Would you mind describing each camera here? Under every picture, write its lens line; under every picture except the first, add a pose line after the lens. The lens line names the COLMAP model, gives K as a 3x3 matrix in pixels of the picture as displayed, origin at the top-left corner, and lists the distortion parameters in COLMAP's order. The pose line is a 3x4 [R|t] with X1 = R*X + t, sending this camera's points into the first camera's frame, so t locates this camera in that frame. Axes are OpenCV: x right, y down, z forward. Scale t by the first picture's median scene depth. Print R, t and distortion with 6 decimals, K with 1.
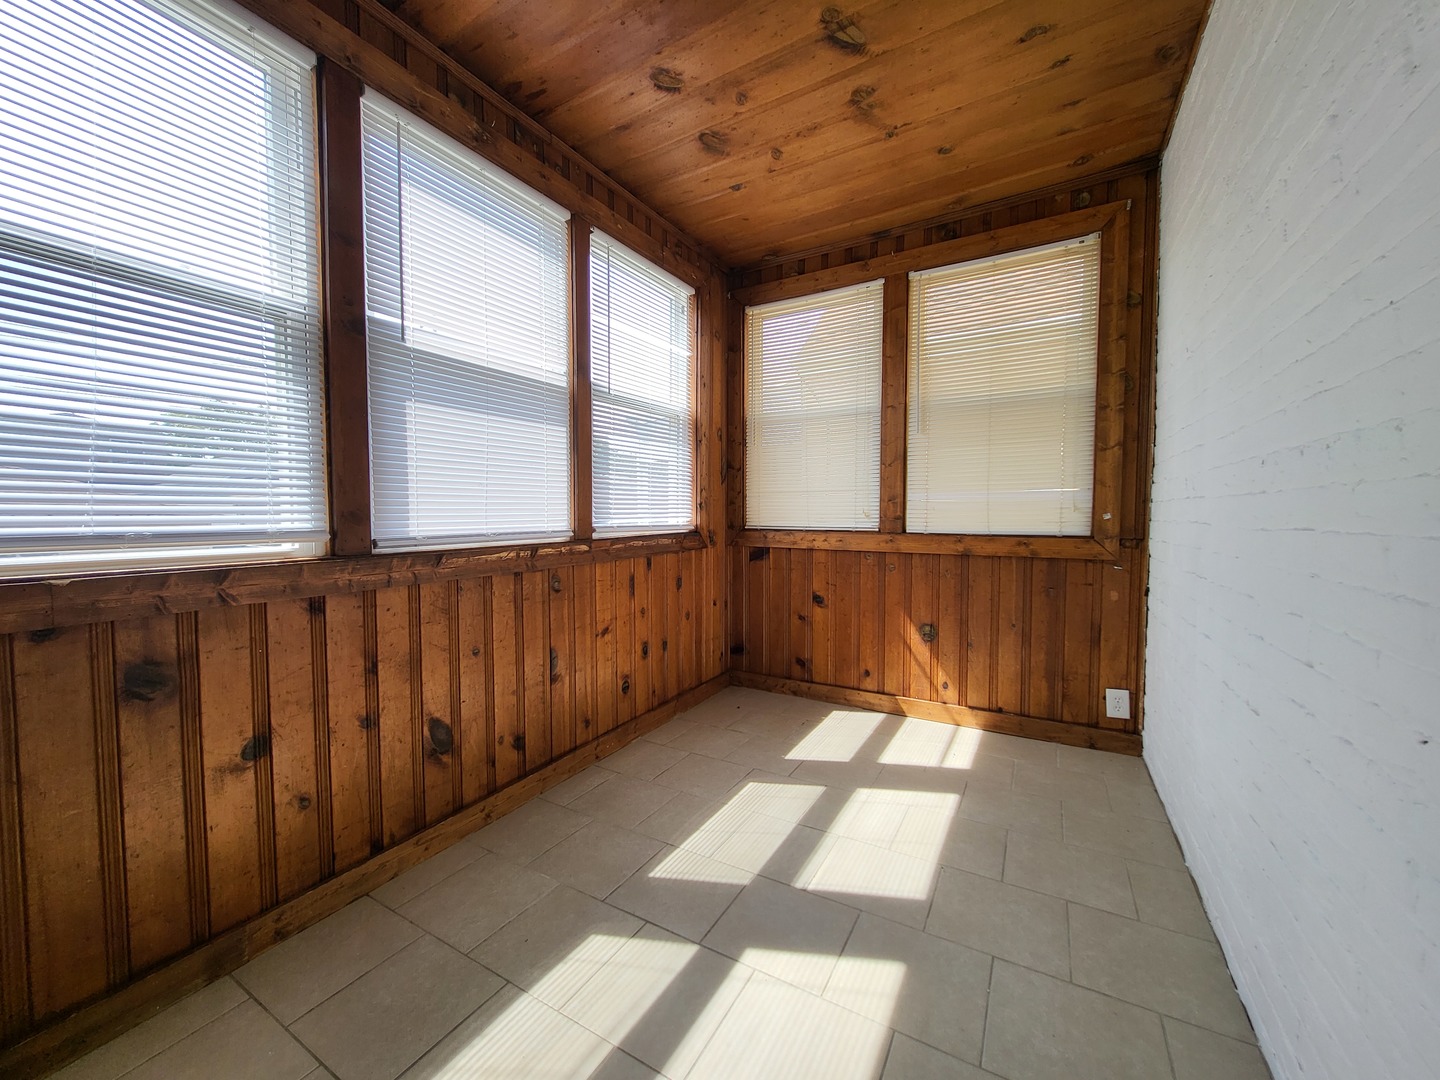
lens RADIAL K [[563.2, 0, 709.2], [0, 563.2, 540.0], [0, 0, 1]] dist [0.000144, -0.000213]
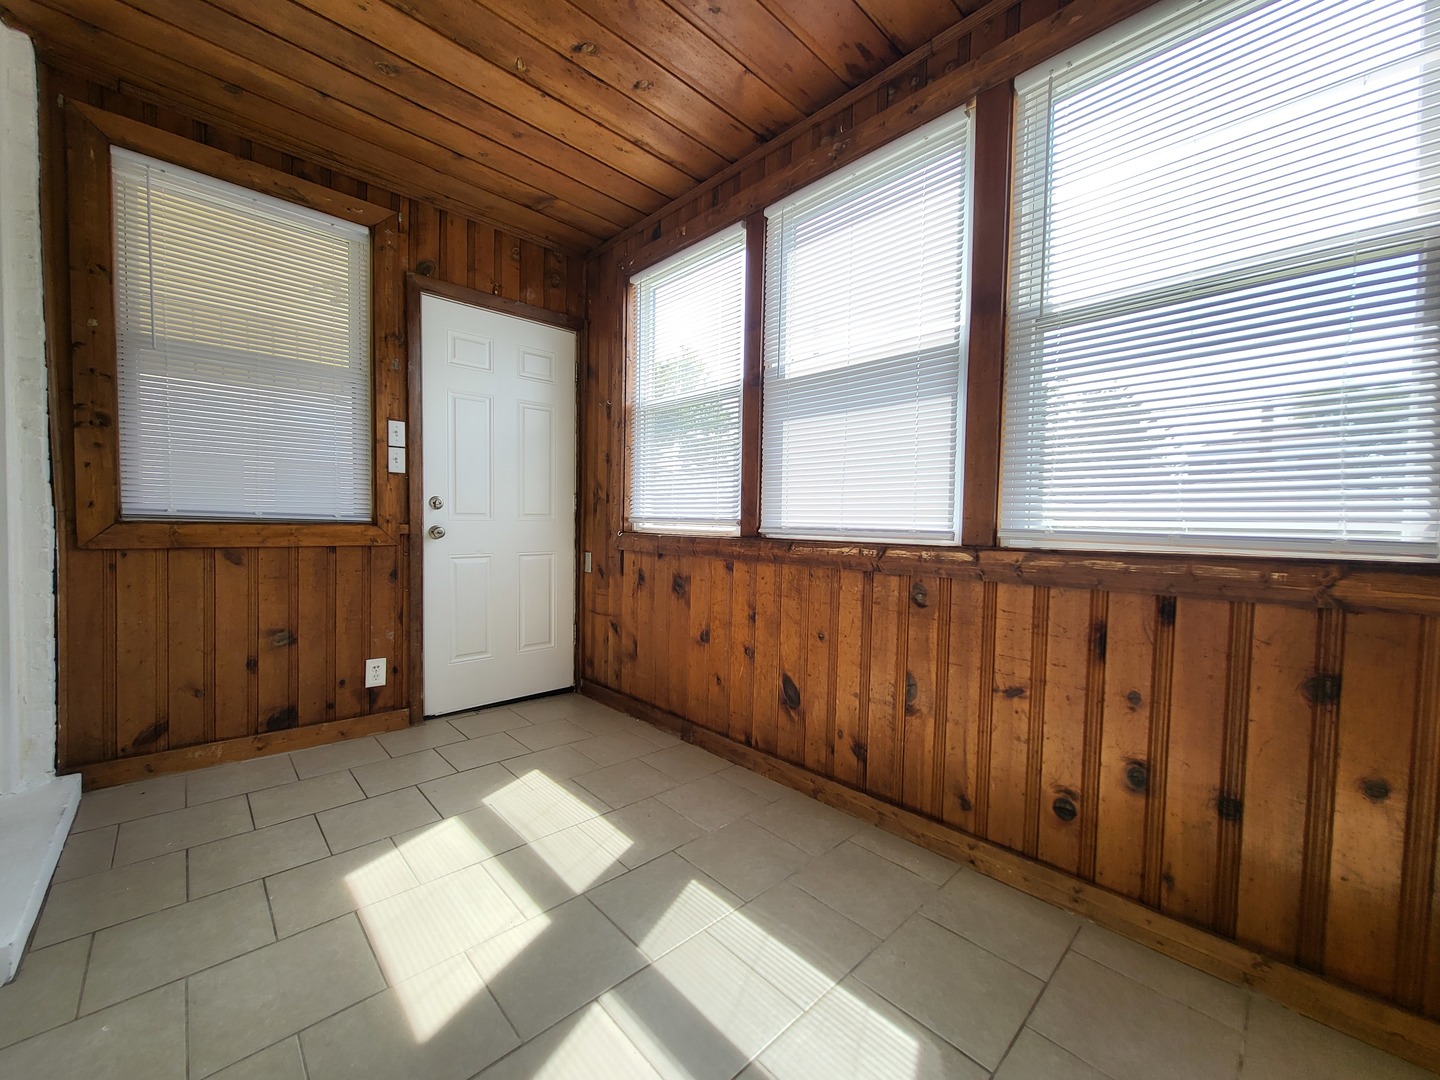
lens RADIAL K [[563.2, 0, 709.2], [0, 563.2, 540.0], [0, 0, 1]] dist [0.000144, -0.000213]
pose [[-0.270241, 0.038687, -0.962015, 0.626621], [-0.061856, 0.996430, 0.057447, -0.032377], [0.960804, 0.075031, -0.266884, 0.983619]]
